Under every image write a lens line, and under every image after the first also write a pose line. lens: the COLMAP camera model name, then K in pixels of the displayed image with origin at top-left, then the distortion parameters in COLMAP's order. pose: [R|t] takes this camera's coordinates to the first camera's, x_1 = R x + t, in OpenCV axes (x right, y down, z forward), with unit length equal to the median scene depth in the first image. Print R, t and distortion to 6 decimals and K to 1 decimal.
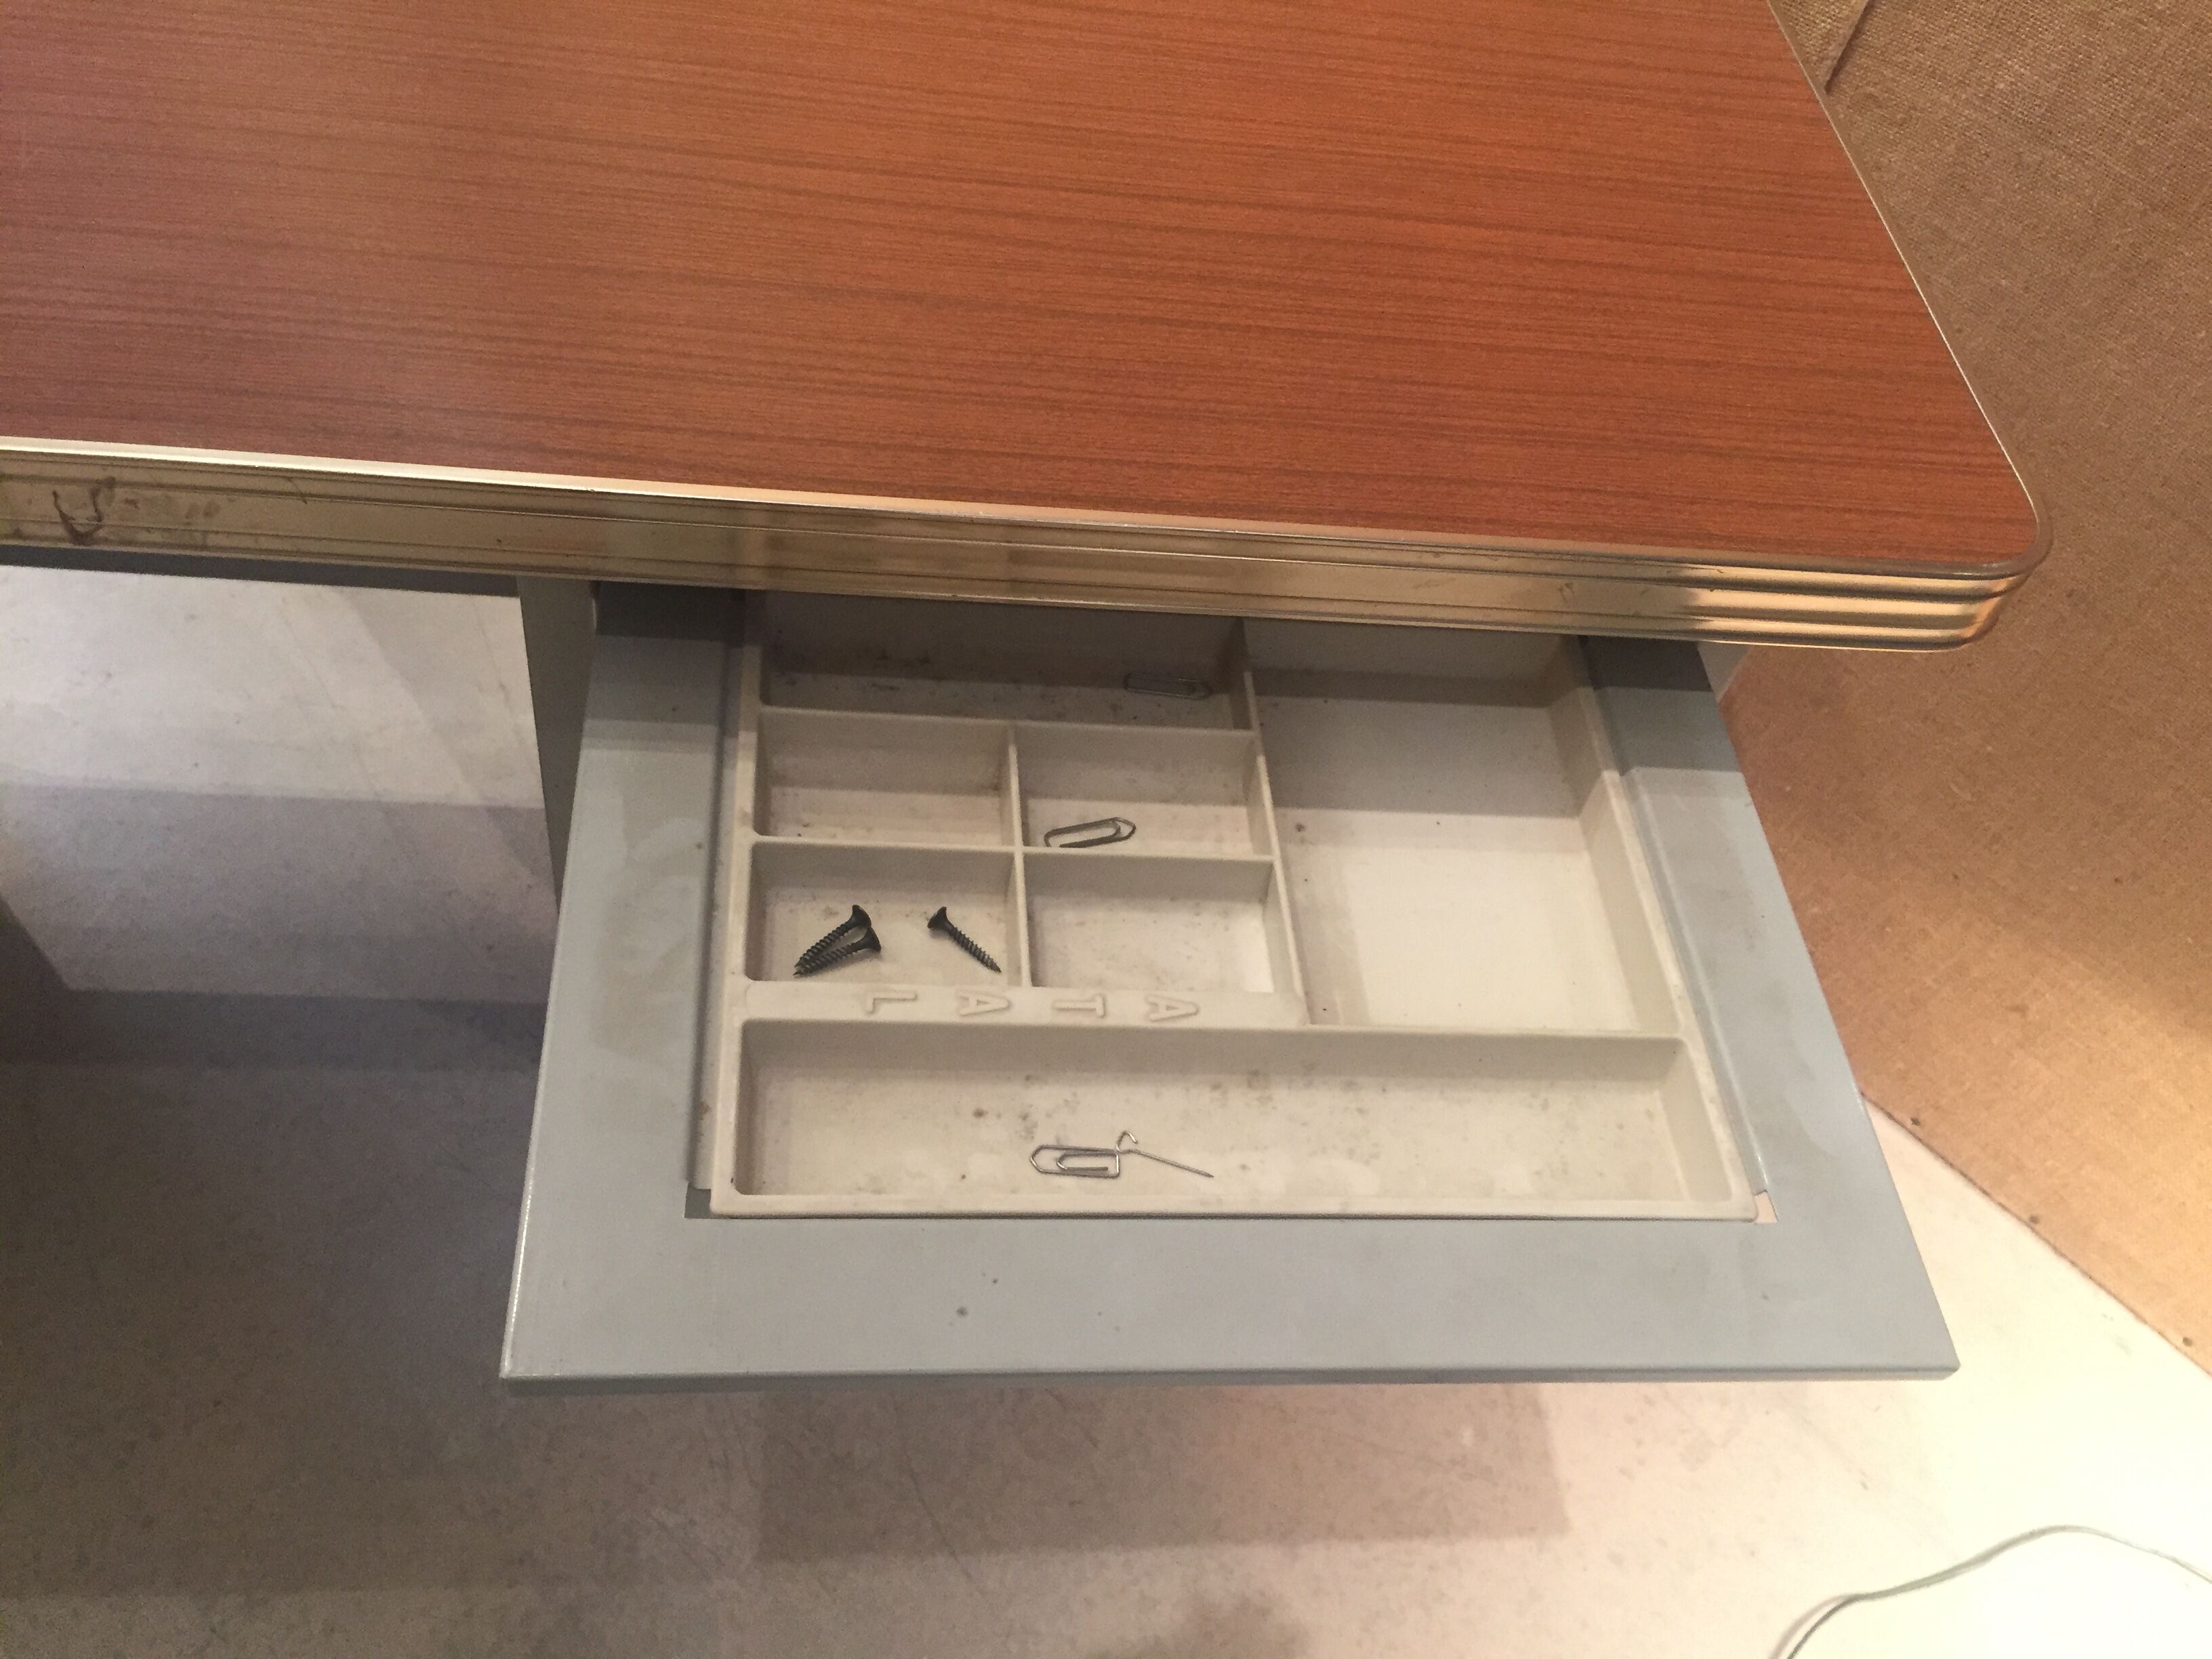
lens RADIAL K [[1995.4, 0, 1106.5], [0, 1995.4, 831.8], [0, 0, 1]] dist [0.087408, -0.094537]
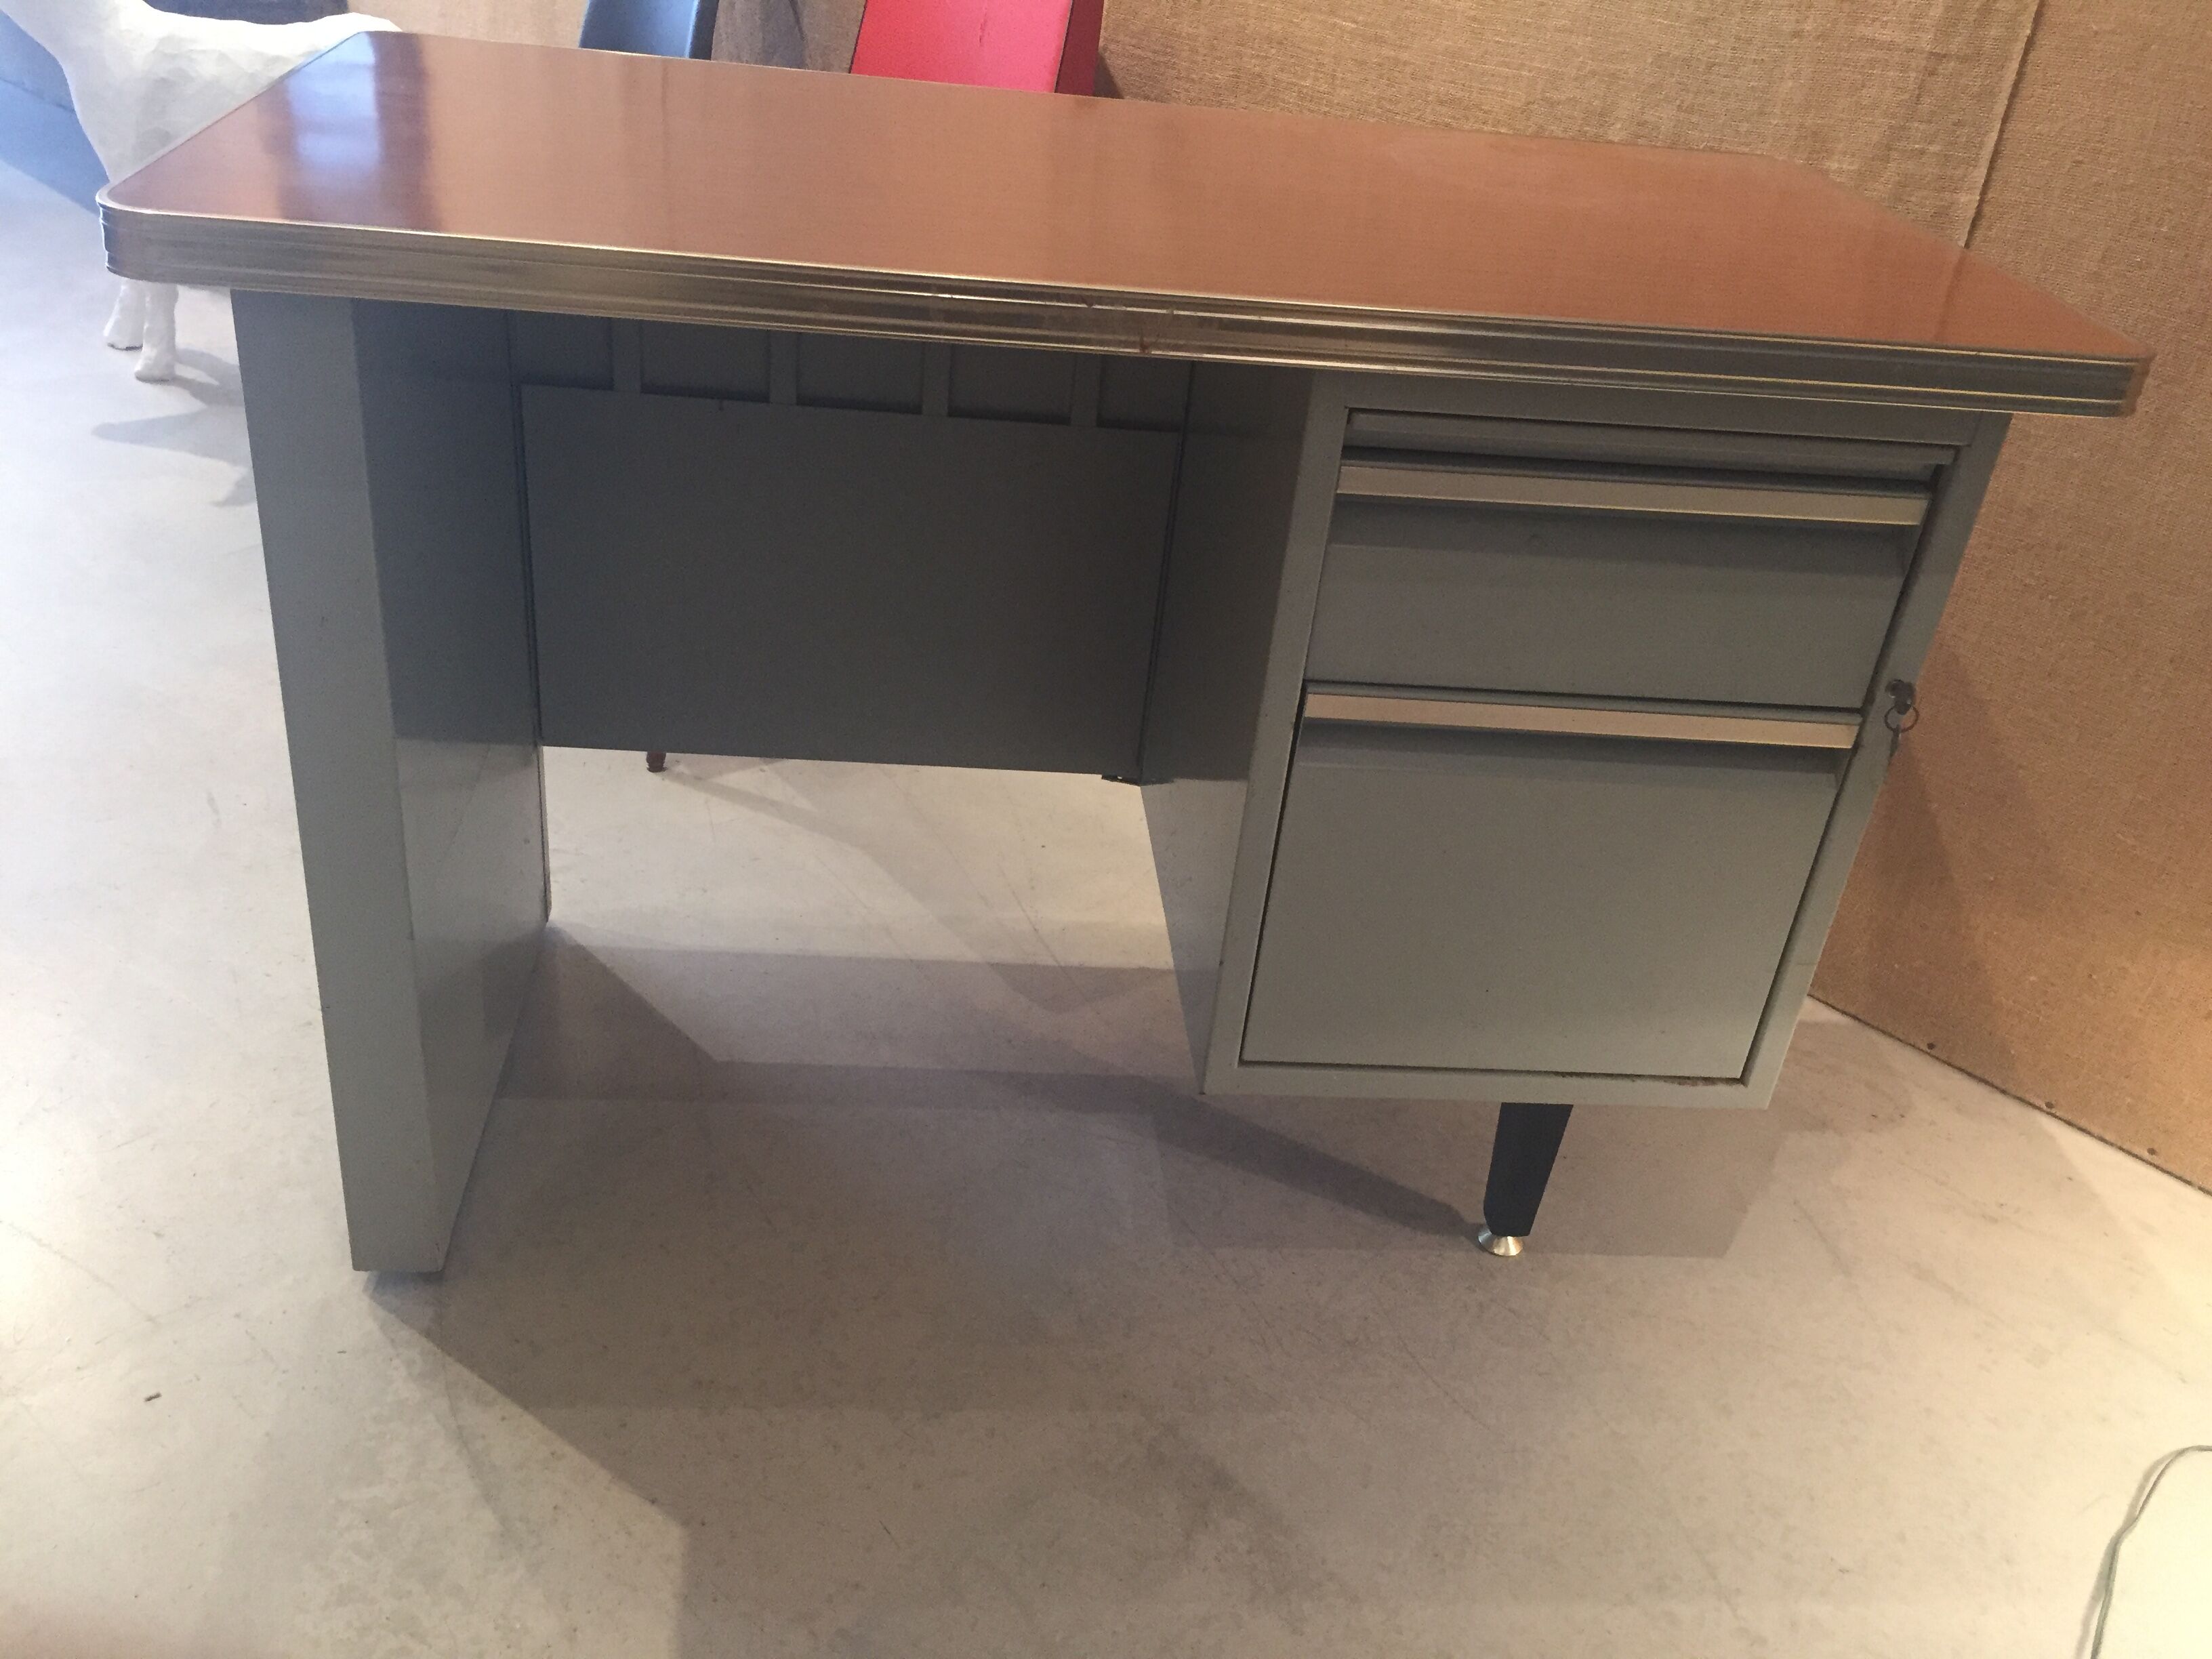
lens RADIAL K [[1995.4, 0, 1105.5], [0, 1995.4, 827.6], [0, 0, 1]] dist [0.087408, -0.094537]
pose [[0.998288, -0.057412, -0.011174, -0.245171], [0.048950, 0.924648, -0.377664, 0.466014], [0.032015, 0.376471, 0.925875, -0.276120]]
